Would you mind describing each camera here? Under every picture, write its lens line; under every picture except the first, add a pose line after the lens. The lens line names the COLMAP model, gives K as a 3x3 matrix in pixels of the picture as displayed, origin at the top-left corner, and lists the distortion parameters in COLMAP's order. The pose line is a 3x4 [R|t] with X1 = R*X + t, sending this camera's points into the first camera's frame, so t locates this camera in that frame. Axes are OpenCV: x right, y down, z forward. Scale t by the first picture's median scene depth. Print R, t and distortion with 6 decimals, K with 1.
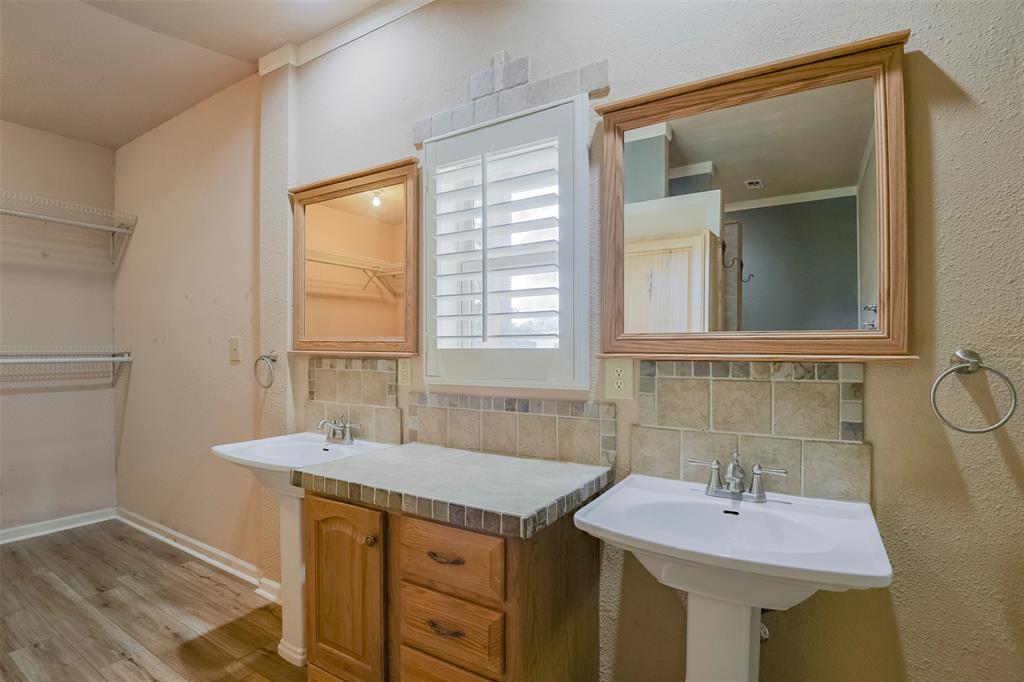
lens RADIAL K [[482.2, 0, 491.5], [0, 482.2, 348.3], [0, 0, 1]] dist [-0.013161, -0.002369]
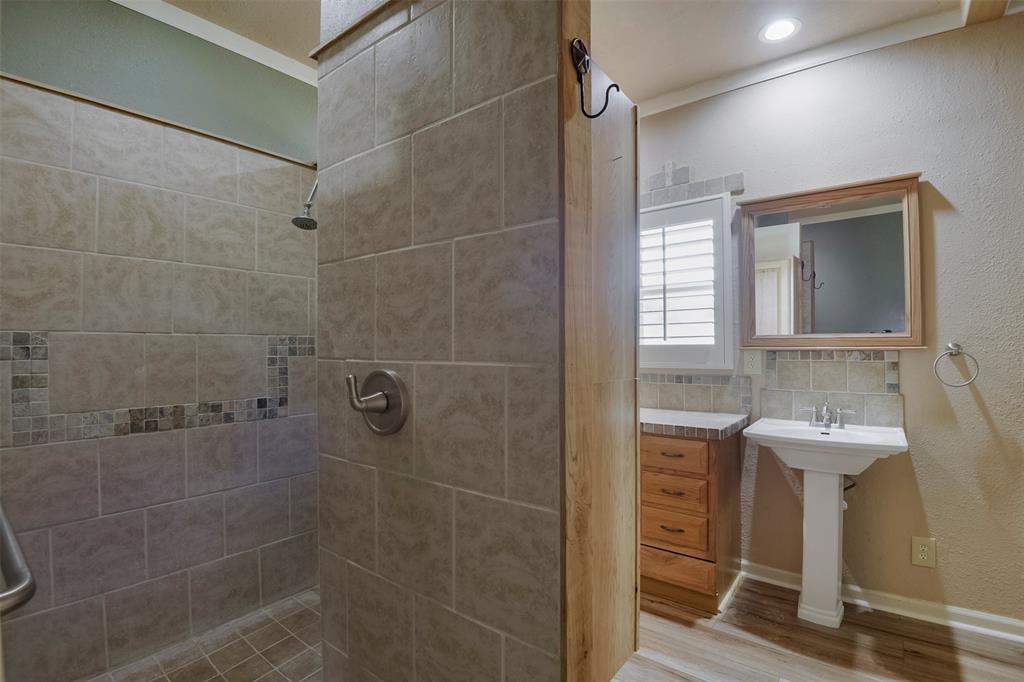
lens RADIAL K [[482.2, 0, 520.1], [0, 482.2, 339.0], [0, 0, 1]] dist [-0.013161, -0.002369]
pose [[0.998434, -0.008399, -0.055305, -0.463829], [0.007687, 0.999885, -0.013071, -0.001505], [0.055409, 0.012626, 0.998384, -0.742975]]
